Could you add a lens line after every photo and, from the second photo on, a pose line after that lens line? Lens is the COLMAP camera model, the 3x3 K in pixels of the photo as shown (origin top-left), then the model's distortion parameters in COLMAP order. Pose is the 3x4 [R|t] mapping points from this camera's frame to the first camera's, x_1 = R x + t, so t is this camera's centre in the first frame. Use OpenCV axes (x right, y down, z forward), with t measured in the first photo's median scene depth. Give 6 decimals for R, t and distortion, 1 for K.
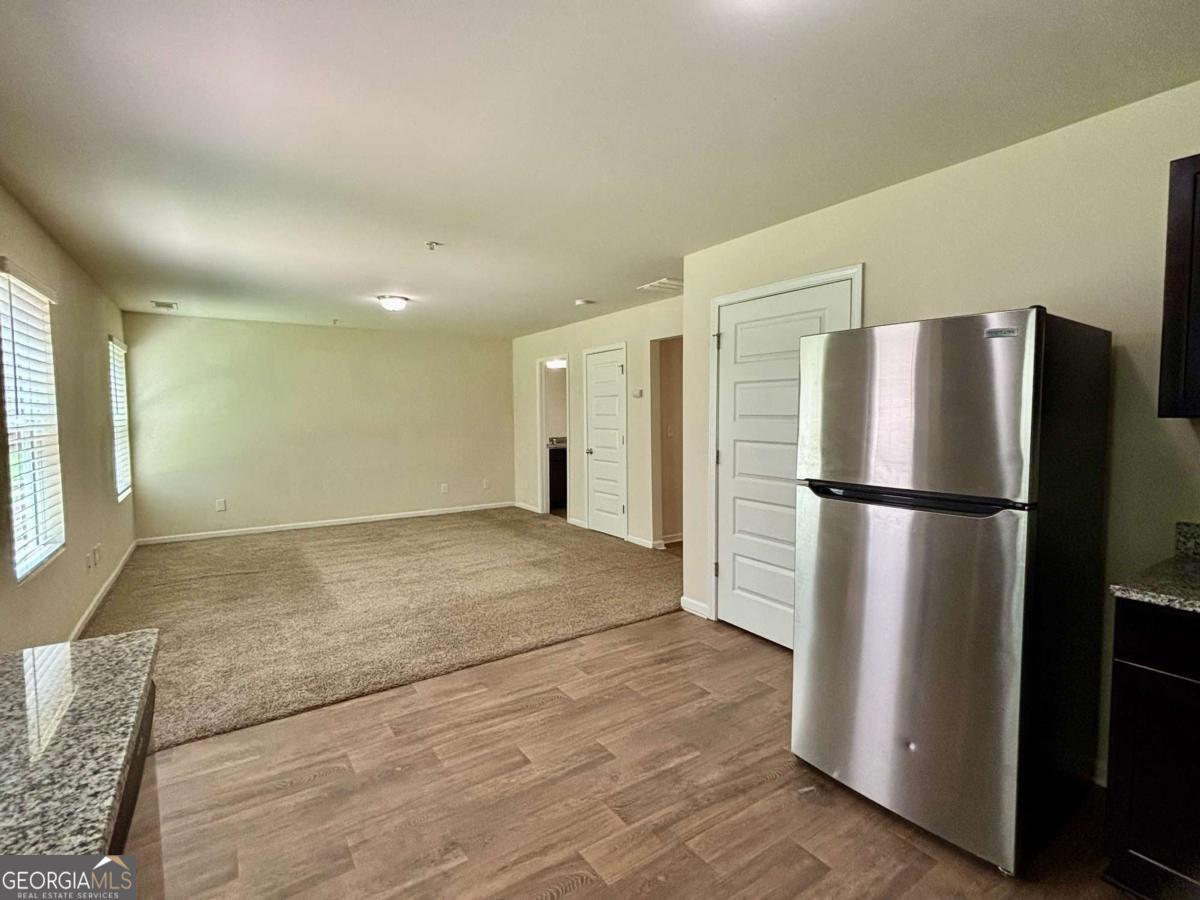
lens RADIAL K [[564.7, 0, 602.6], [0, 564.7, 445.7], [0, 0, 1]] dist [-0.004855, -0.001274]
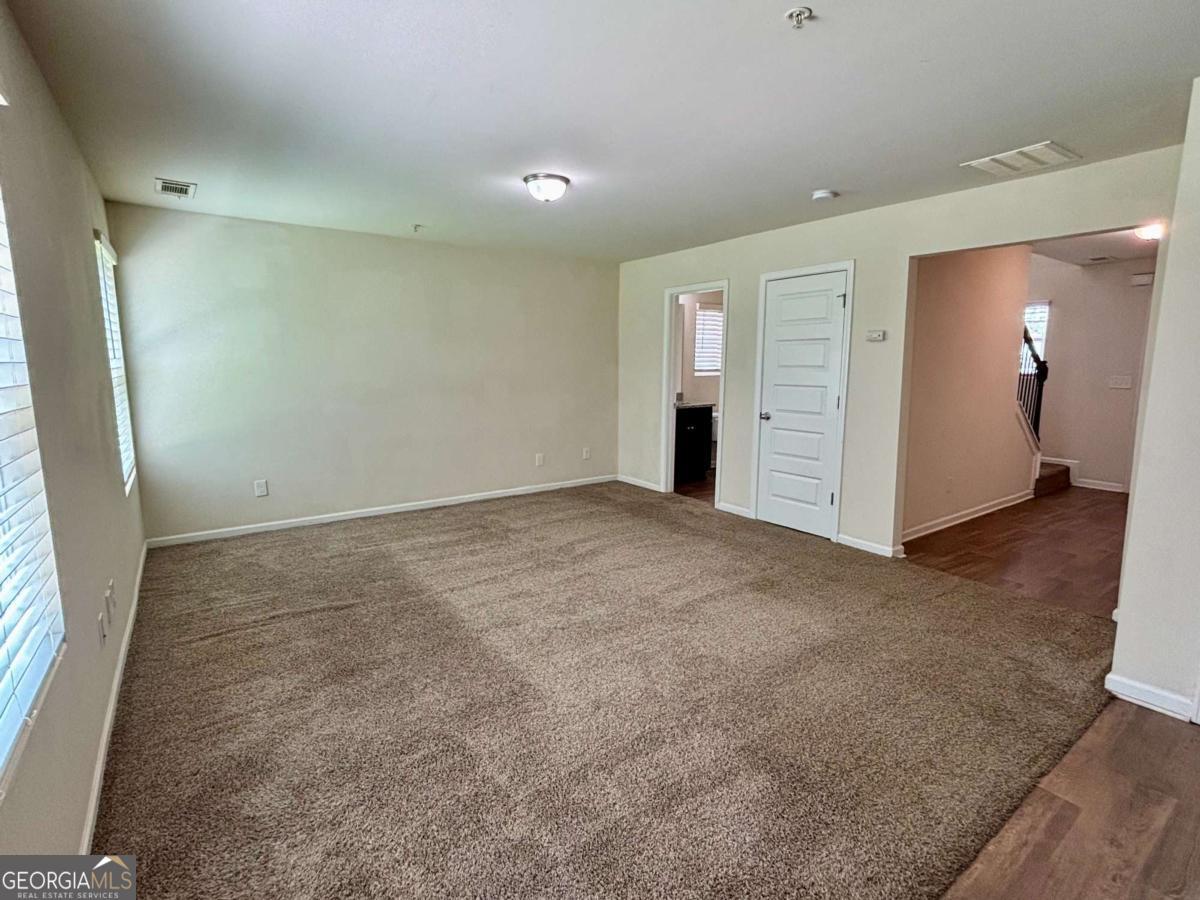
lens RADIAL K [[572.3, 0, 595.3], [0, 572.3, 445.6], [0, 0, 1]] dist [0.021370, -0.018346]
pose [[0.999766, 0.006613, 0.020616, -0.307951], [-0.008405, 0.996075, 0.088117, -0.018704], [-0.019952, -0.088270, 0.995897, 0.307705]]
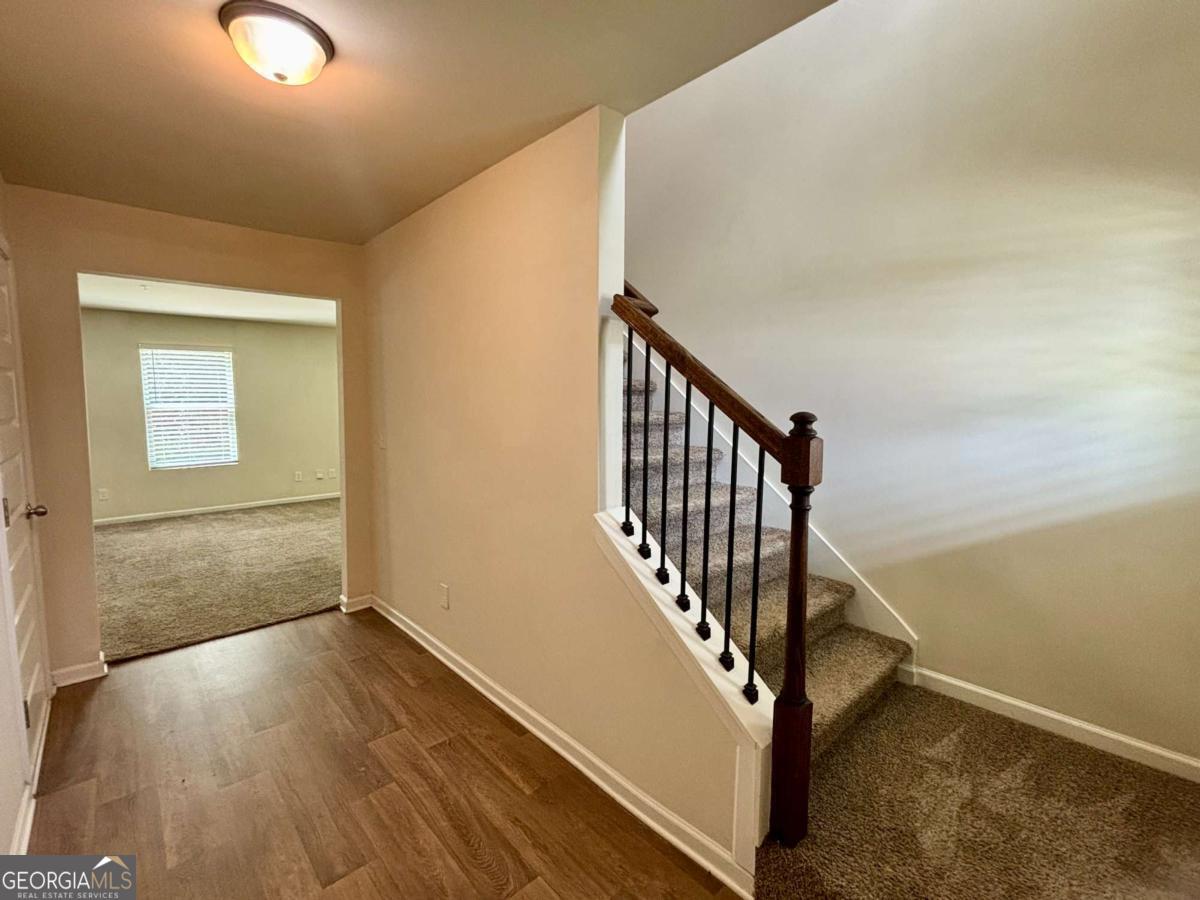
lens RADIAL K [[528.8, 0, 602.8], [0, 528.8, 455.1], [0, 0, 1]] dist [0.001535, 0.000357]
pose [[0.150482, 0.108773, -0.982611, 0.770028], [-0.063097, 0.992959, 0.100255, -0.087778], [0.986597, 0.046913, 0.156285, 1.234985]]
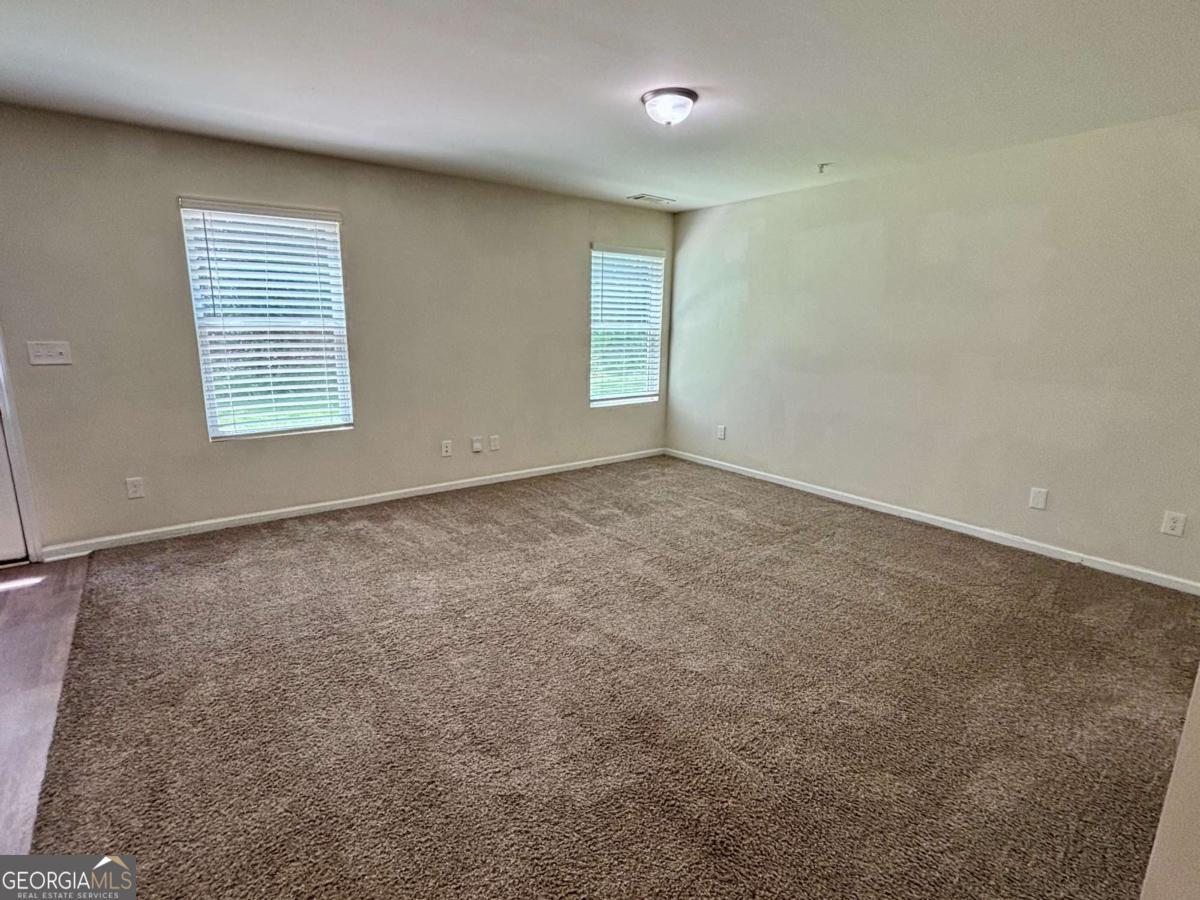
lens RADIAL K [[572.3, 0, 595.3], [0, 572.3, 445.6], [0, 0, 1]] dist [0.021370, -0.018346]
pose [[0.050812, 0.211689, -0.976015, 0.197651], [-0.072054, 0.975508, 0.207828, -0.048927], [0.996106, 0.059766, 0.064821, 0.863558]]
